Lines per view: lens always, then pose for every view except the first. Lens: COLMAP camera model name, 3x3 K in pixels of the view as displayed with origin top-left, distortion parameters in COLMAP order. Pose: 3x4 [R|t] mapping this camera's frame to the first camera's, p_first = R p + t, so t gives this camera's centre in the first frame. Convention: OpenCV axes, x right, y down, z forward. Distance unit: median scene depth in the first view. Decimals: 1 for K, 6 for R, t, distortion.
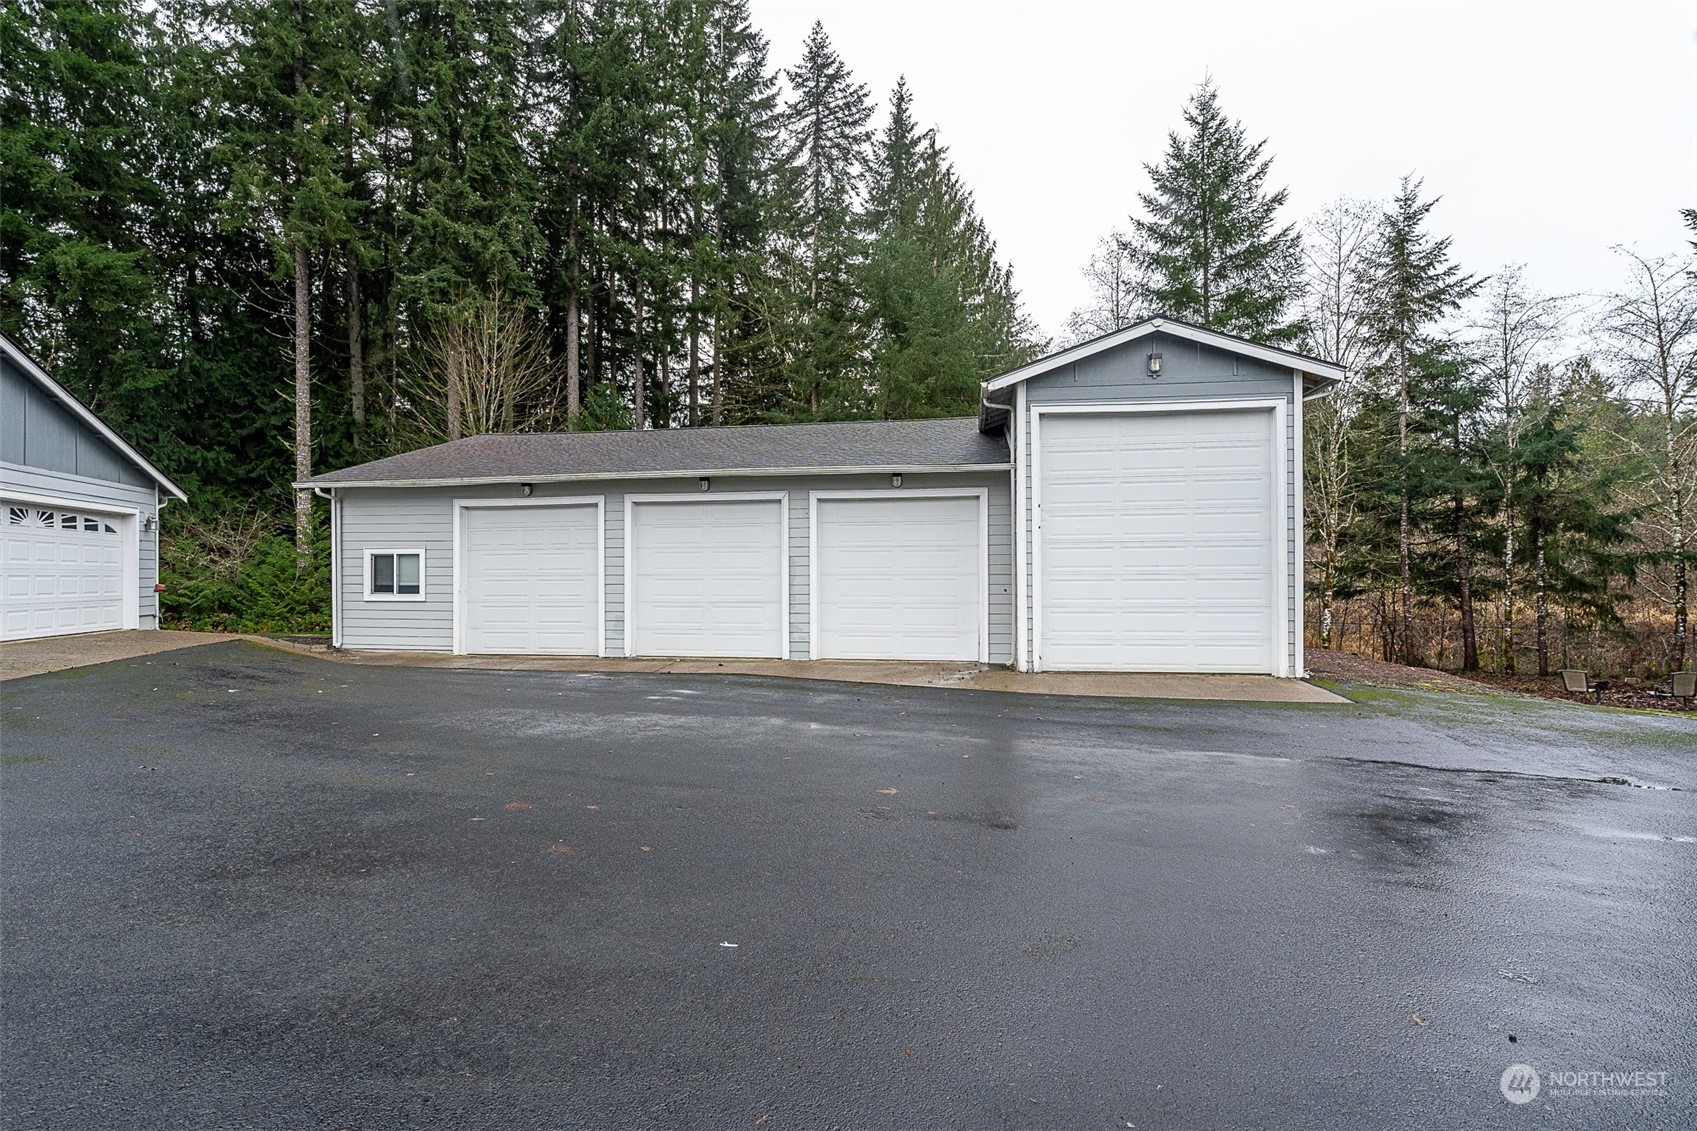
lens RADIAL K [[767.2, 0, 842.7], [0, 767.2, 566.6], [0, 0, 1]] dist [-0.001528, 0.000274]
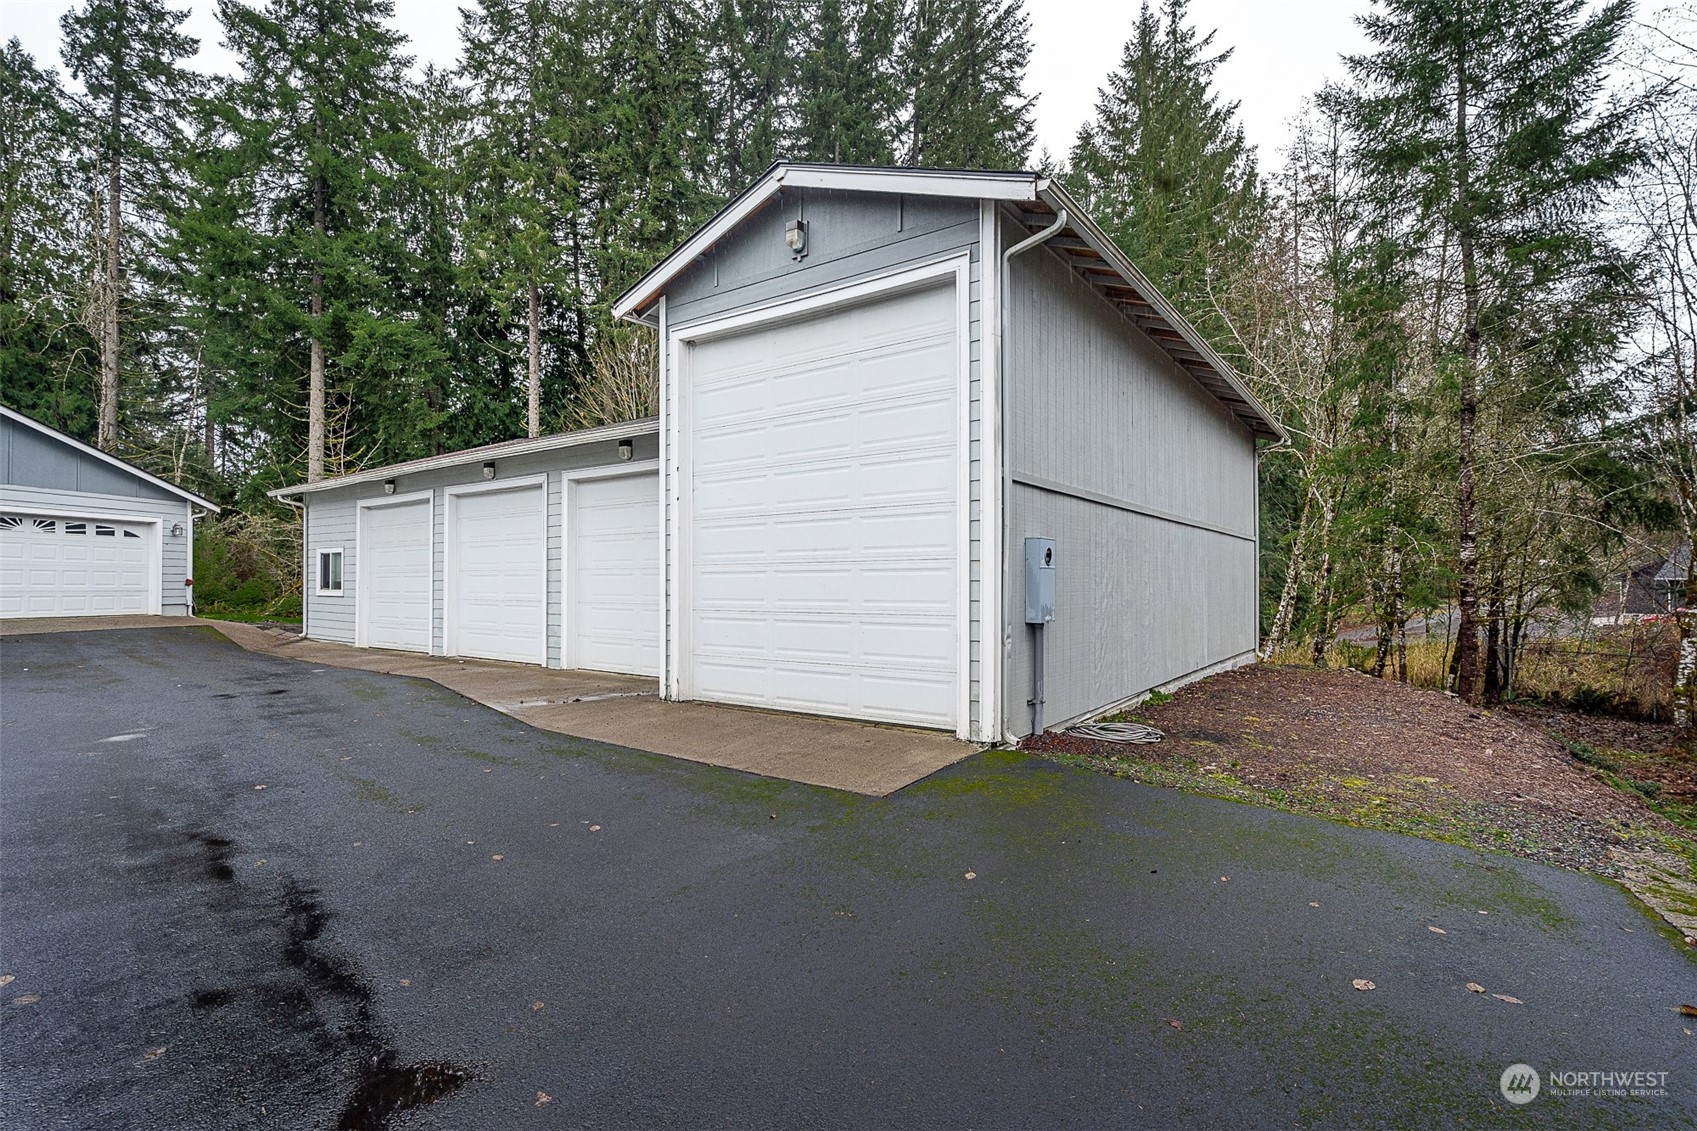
lens RADIAL K [[797.2, 0, 837.4], [0, 797.2, 572.2], [0, 0, 1]] dist [-0.003271, 0.000644]
pose [[0.889587, -0.001994, -0.456761, 0.257433], [-0.000321, 0.999987, -0.004991, 0.007385], [0.456765, 0.004586, 0.889575, 0.143267]]
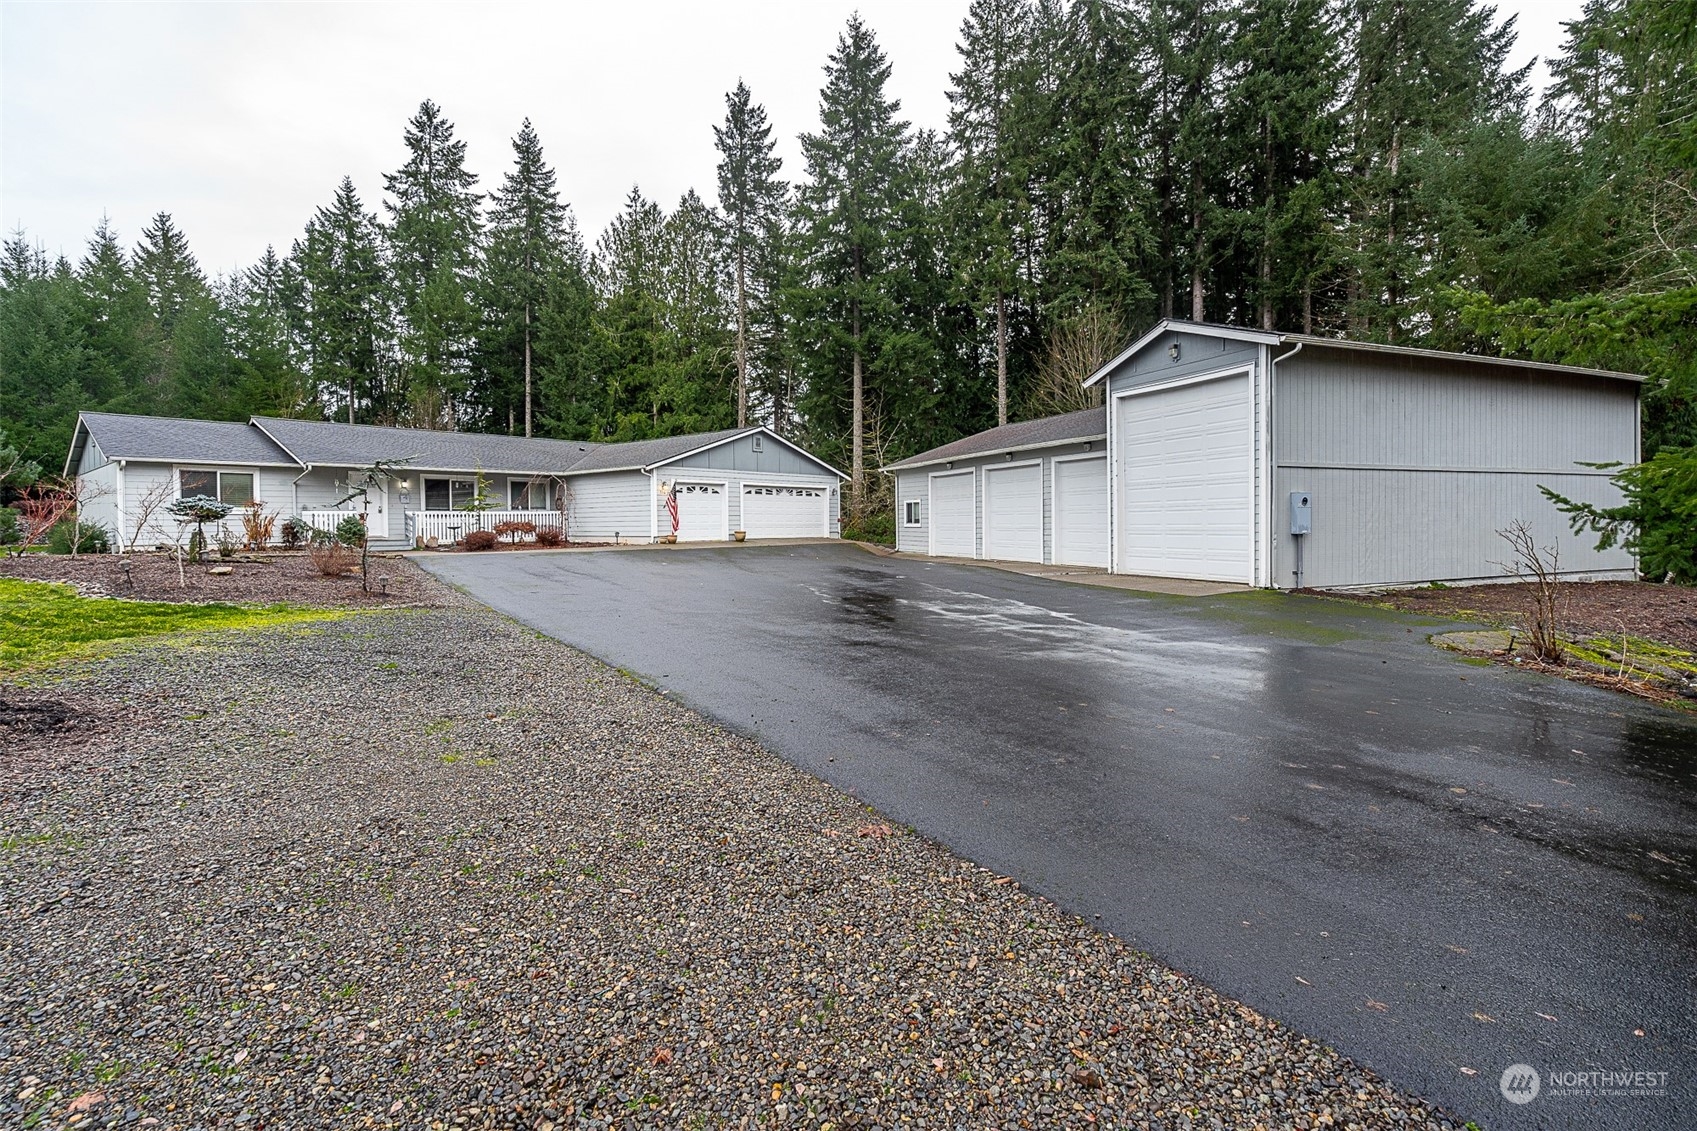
lens RADIAL K [[777.0, 0, 840.7], [0, 777.0, 530.7], [0, 0, 1]] dist [-0.003049, -0.000141]
pose [[0.526779, 0.008637, -0.849959, 0.438413], [0.012583, 0.999760, 0.017958, 0.007400], [0.849909, -0.020155, 0.526543, -0.082024]]
